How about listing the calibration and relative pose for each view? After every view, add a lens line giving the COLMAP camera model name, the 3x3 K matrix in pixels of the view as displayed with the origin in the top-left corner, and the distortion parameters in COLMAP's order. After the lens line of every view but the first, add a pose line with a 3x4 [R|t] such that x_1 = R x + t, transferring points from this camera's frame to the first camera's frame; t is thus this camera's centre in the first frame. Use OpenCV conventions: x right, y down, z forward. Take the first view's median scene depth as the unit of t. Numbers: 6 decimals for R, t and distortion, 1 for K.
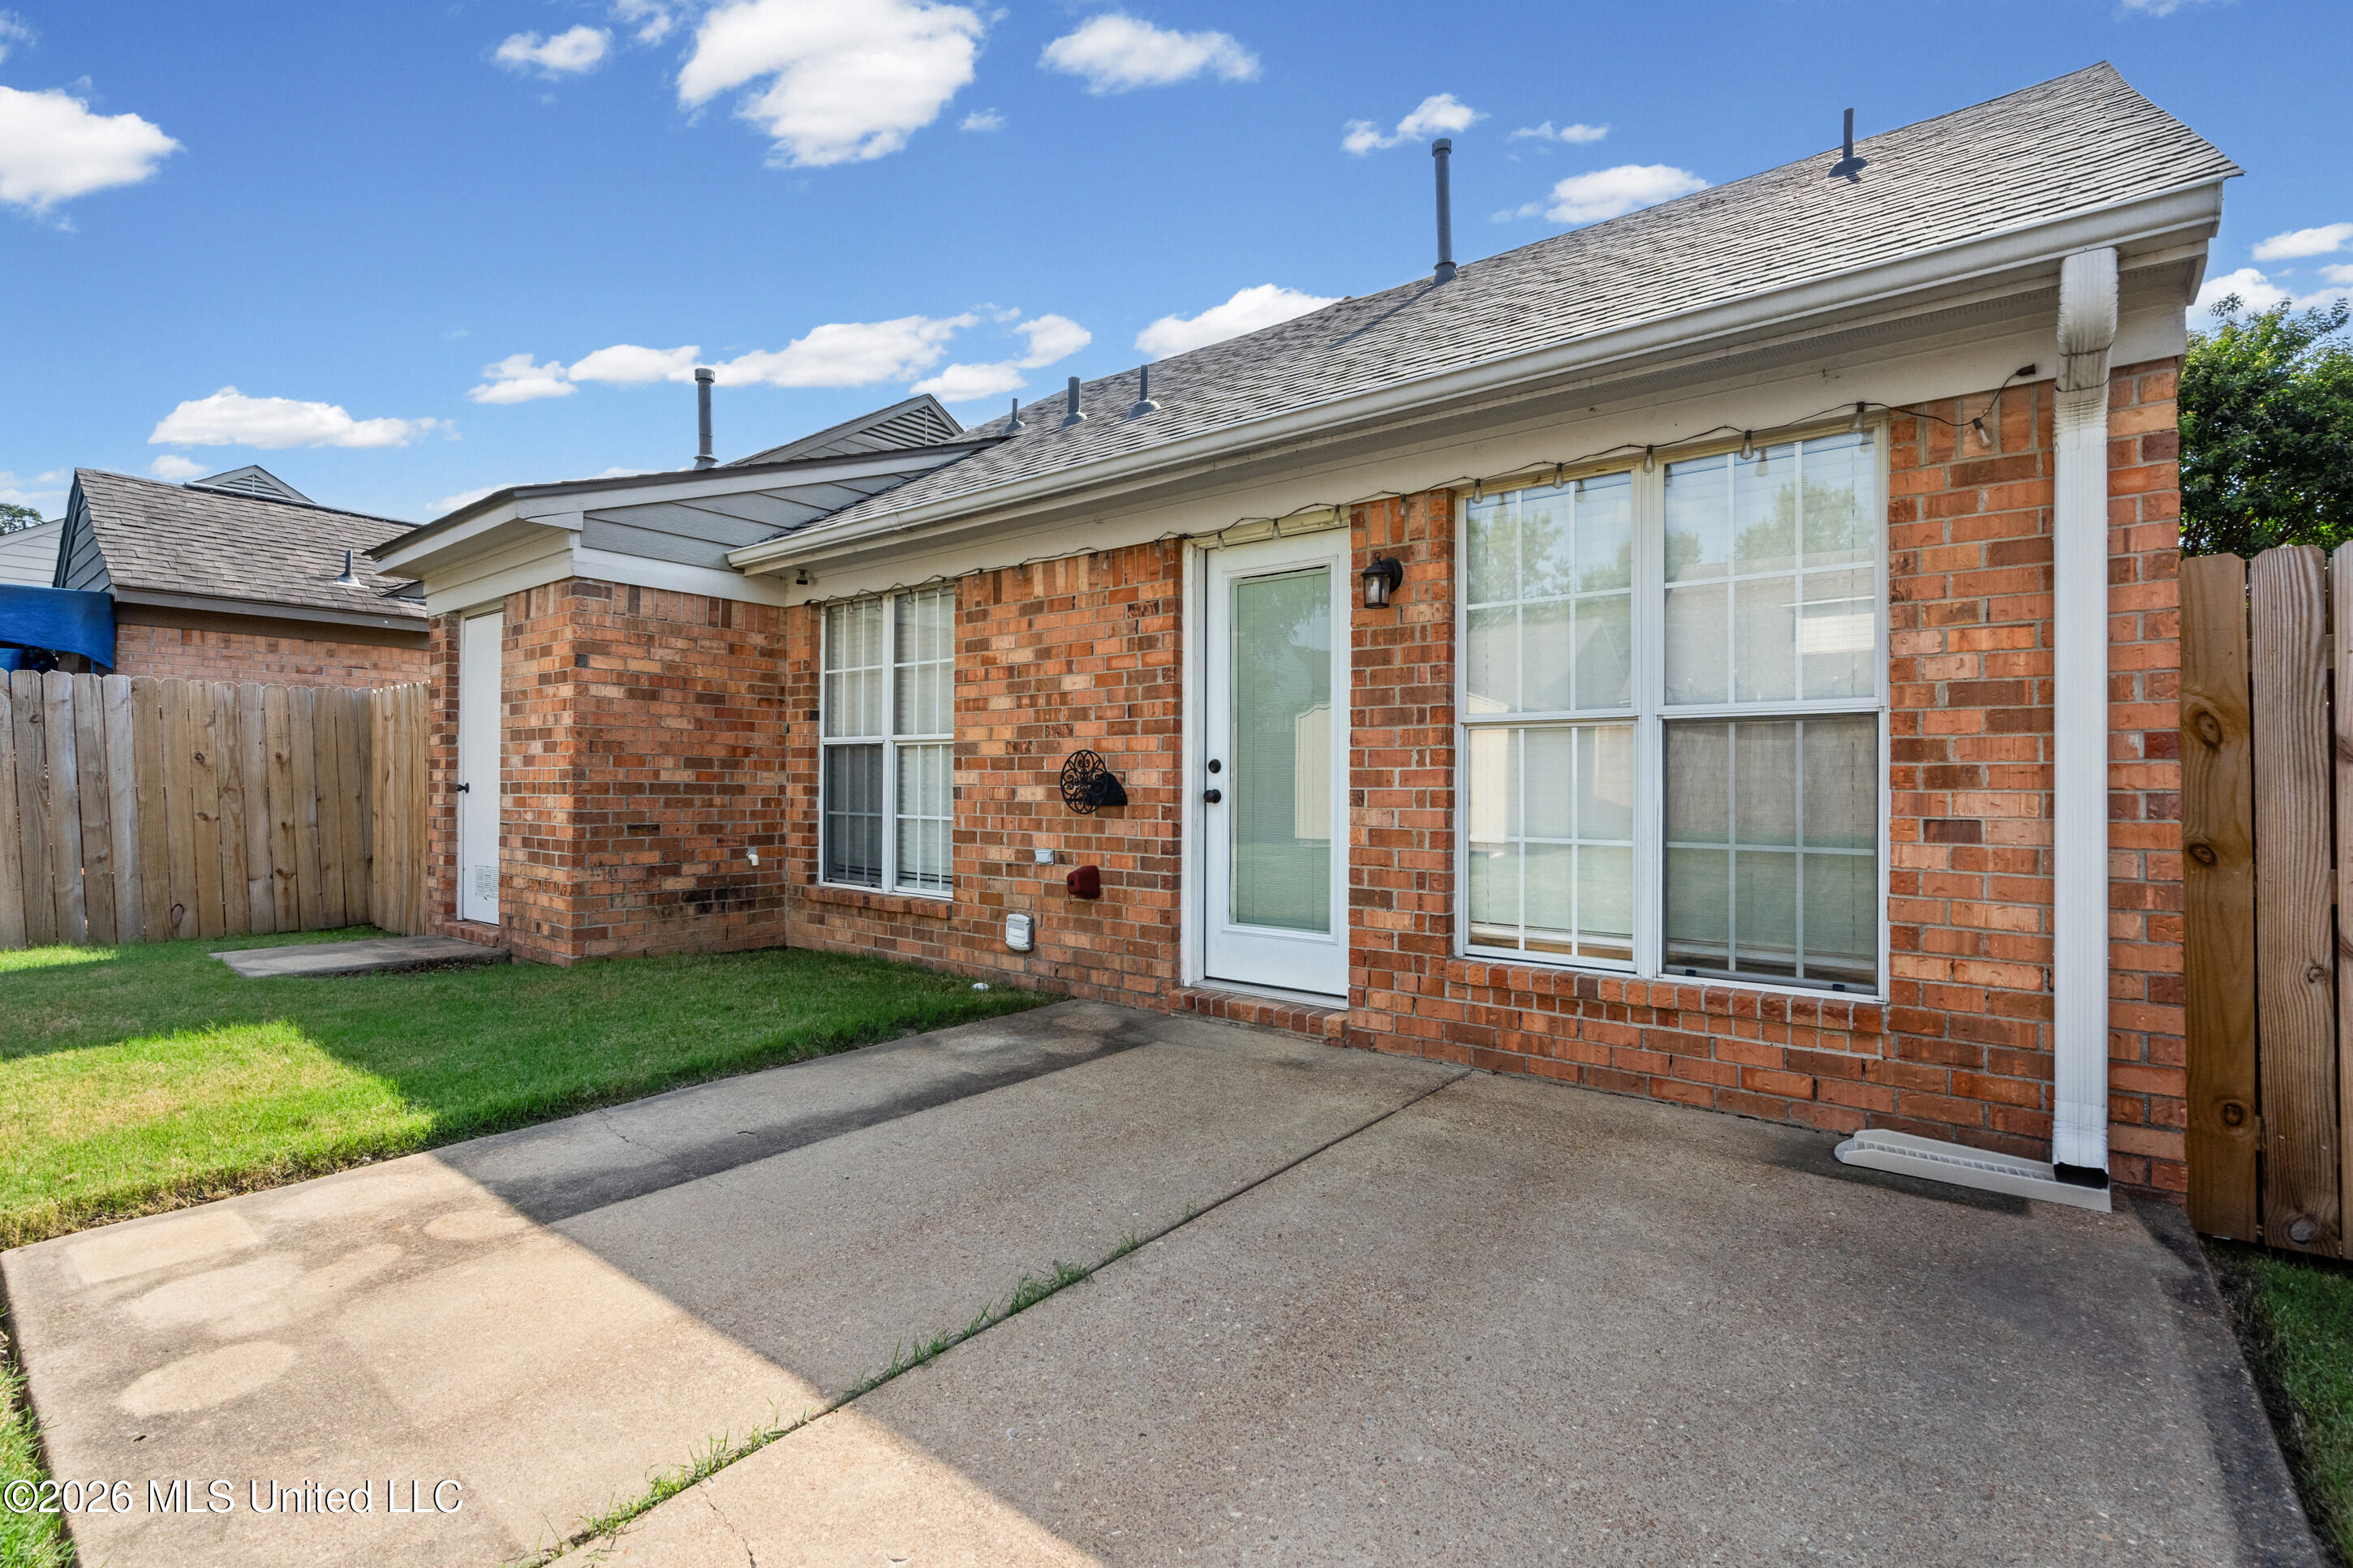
lens RADIAL K [[1079.5, 0, 1175.5], [0, 1079.5, 784.0], [0, 0, 1]] dist [-0.004600, 0.002257]
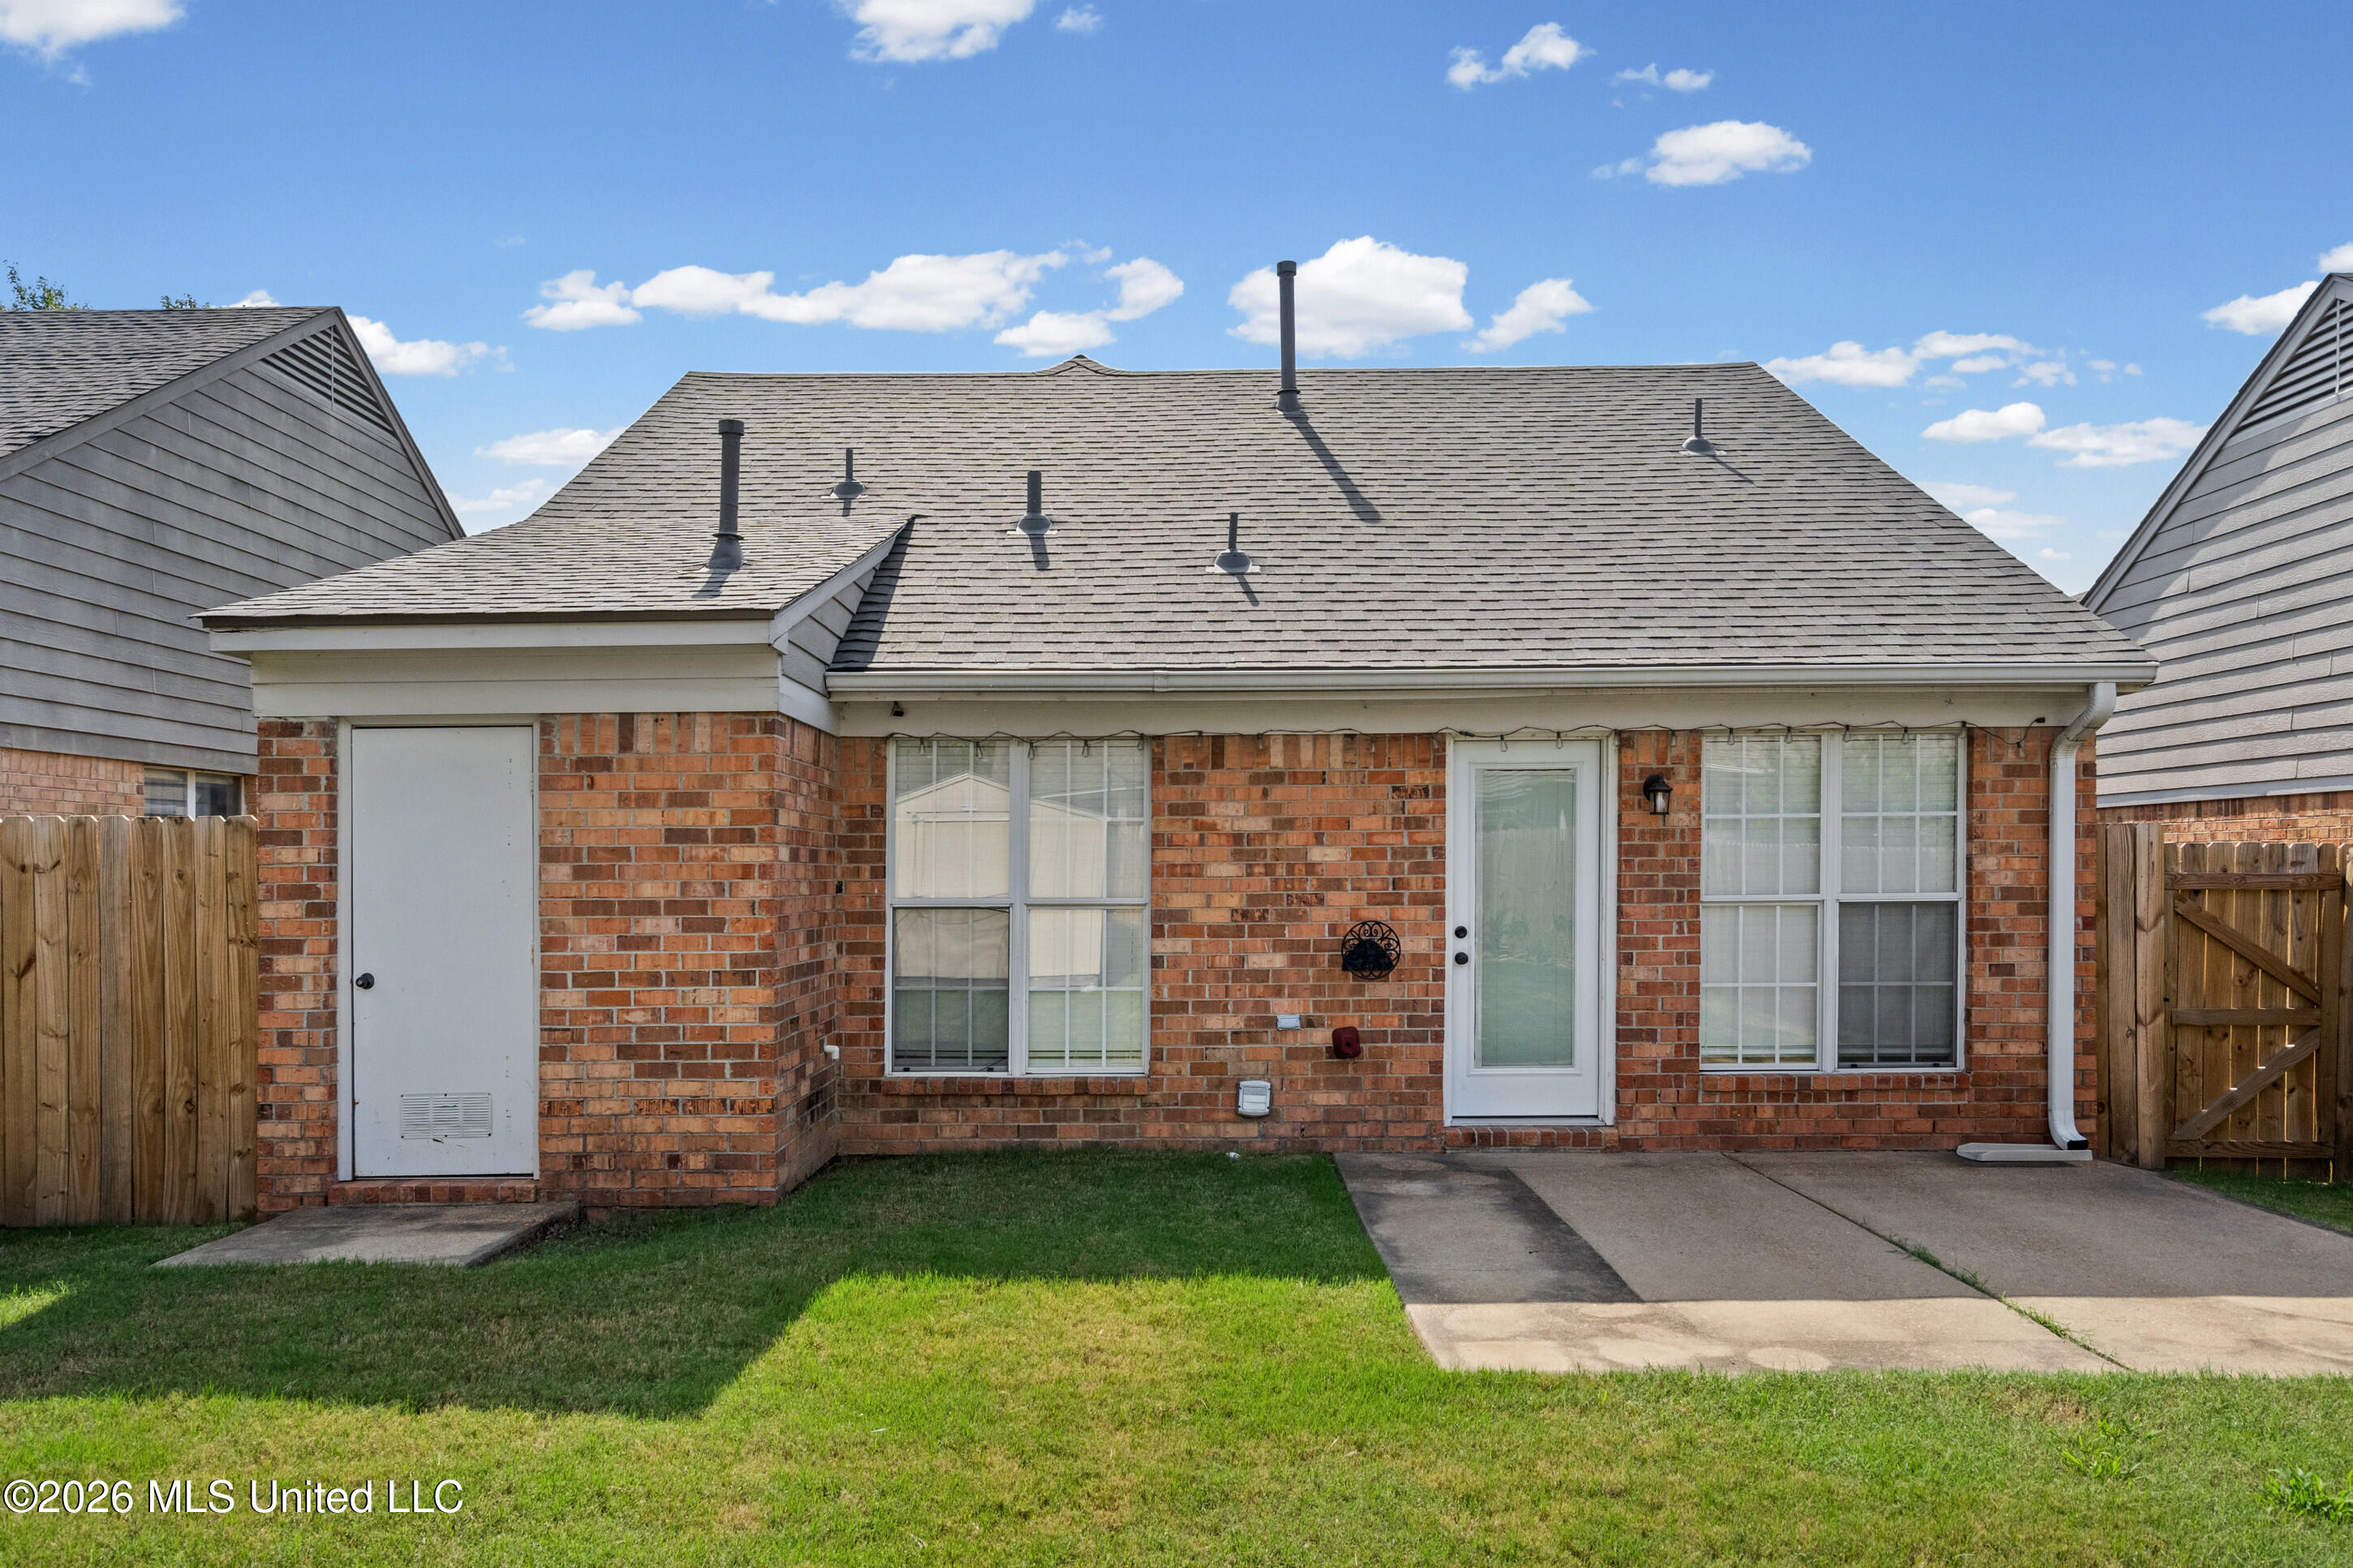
lens RADIAL K [[1606.9, 0, 1178.8], [0, 1606.9, 906.9], [0, 0, 1]] dist [0.011157, -0.000921]
pose [[0.776434, -0.024106, 0.629737, -1.501812], [0.010001, 0.999614, 0.025934, -0.106961], [-0.630119, -0.013838, 0.776375, -0.157927]]
